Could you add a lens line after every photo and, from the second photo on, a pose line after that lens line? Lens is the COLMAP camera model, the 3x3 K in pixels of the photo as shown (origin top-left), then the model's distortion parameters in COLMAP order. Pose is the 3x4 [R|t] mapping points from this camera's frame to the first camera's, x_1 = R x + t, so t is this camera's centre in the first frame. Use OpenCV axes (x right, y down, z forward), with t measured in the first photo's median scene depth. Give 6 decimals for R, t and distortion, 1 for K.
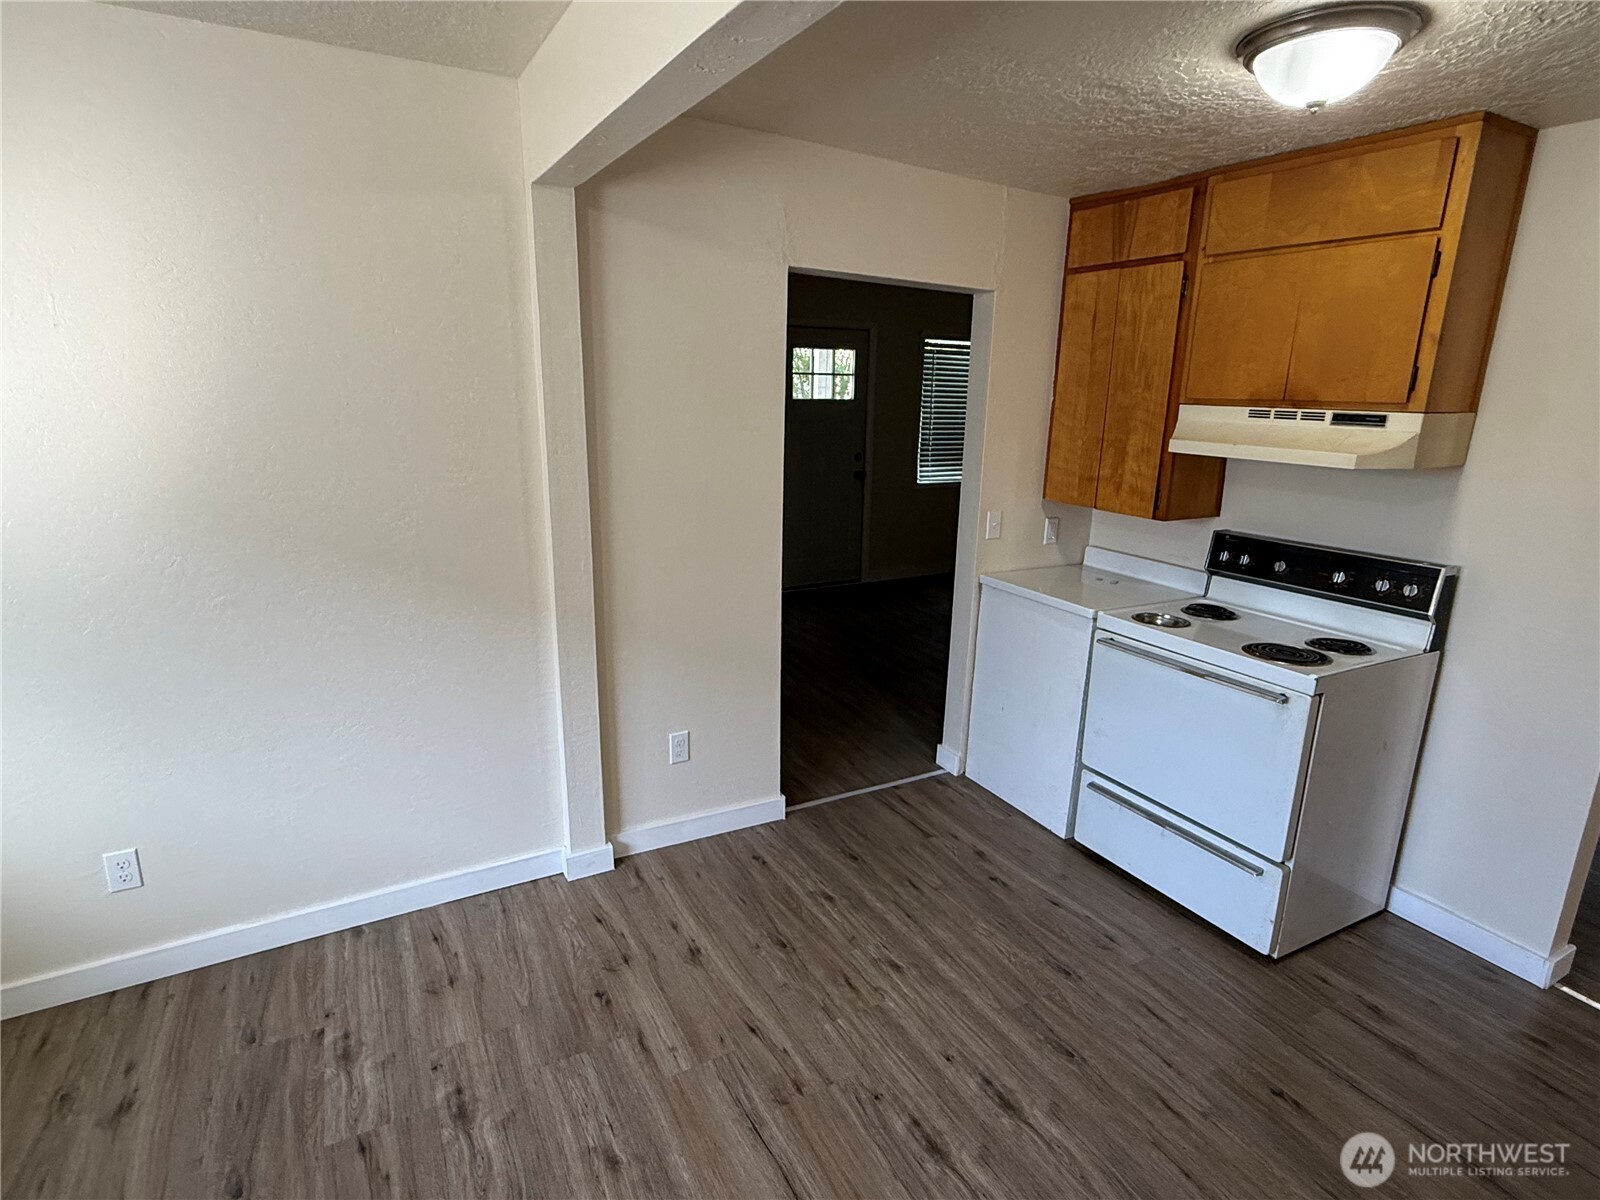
lens RADIAL K [[833.7, 0, 798.9], [0, 833.7, 606.2], [0, 0, 1]] dist [-0.000677, 0.001300]
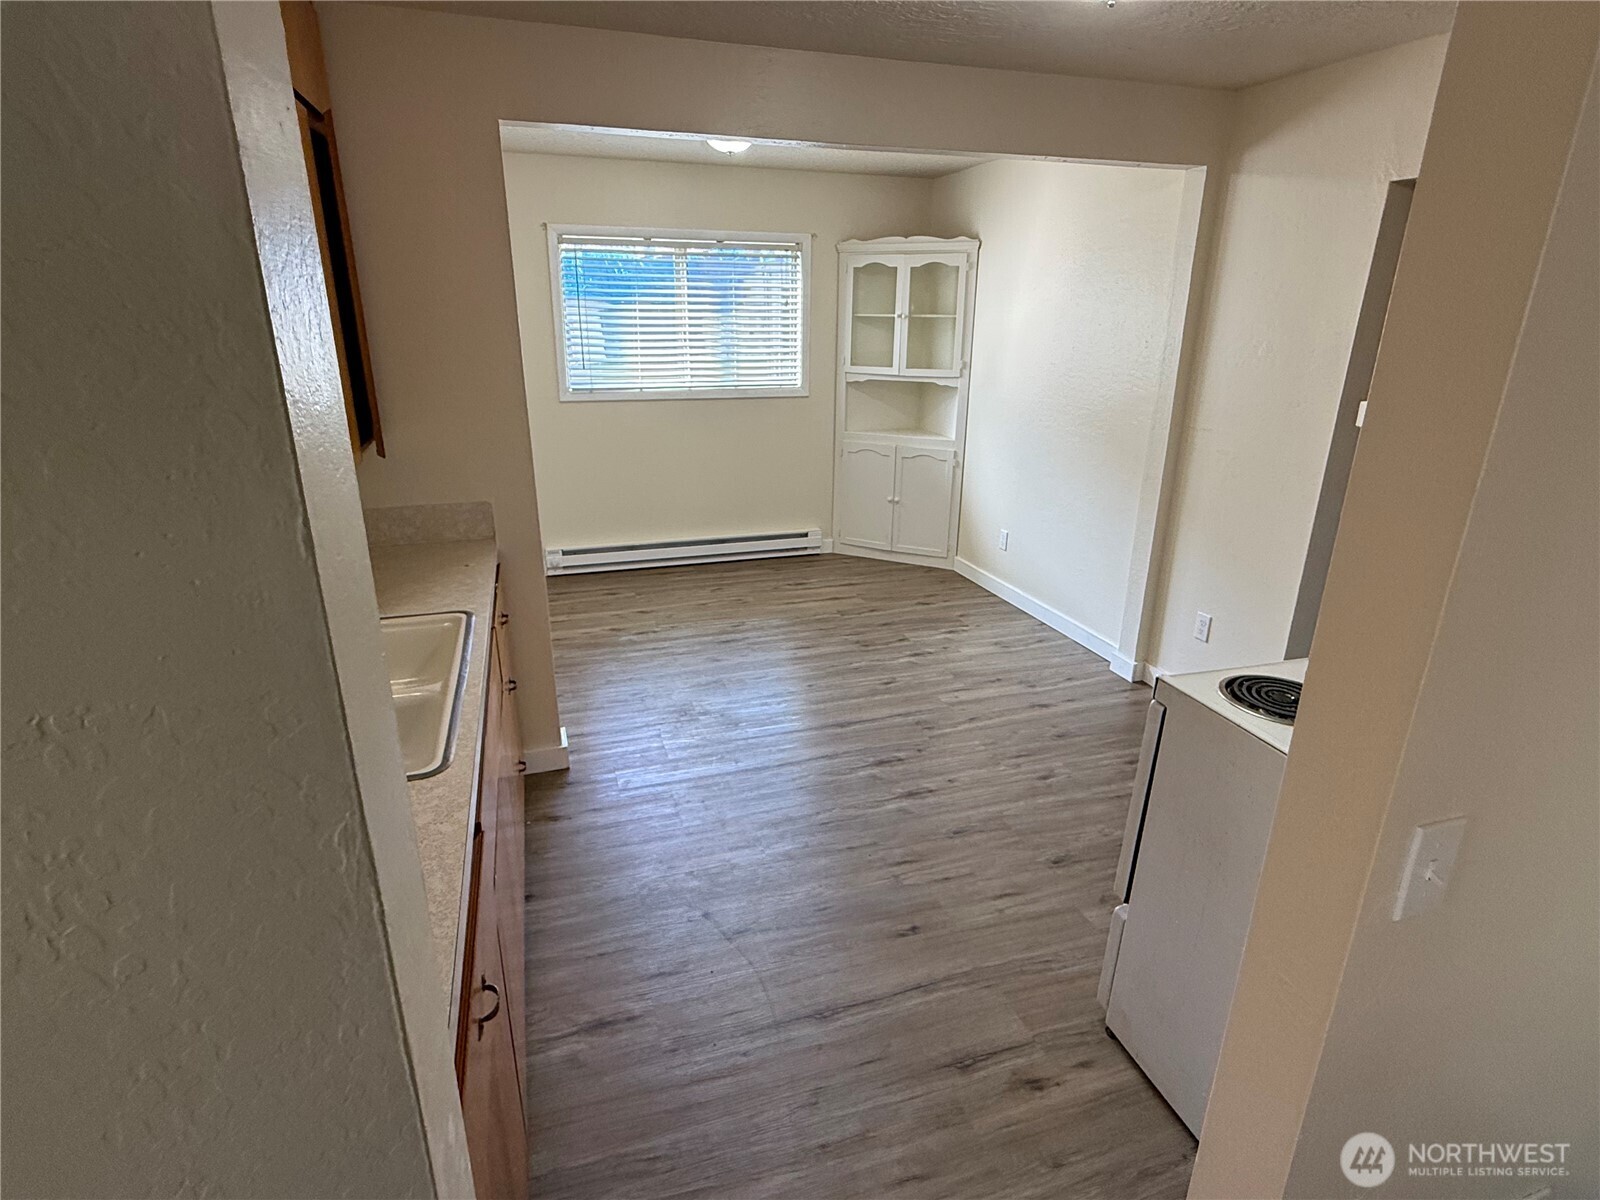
lens RADIAL K [[833.7, 0, 801.5], [0, 833.7, 596.0], [0, 0, 1]] dist [-0.000677, 0.001300]
pose [[-0.188877, 0.298985, -0.935379, 1.322129], [-0.269272, 0.900245, 0.342128, -0.150788], [0.944361, 0.316491, -0.089527, 0.699368]]
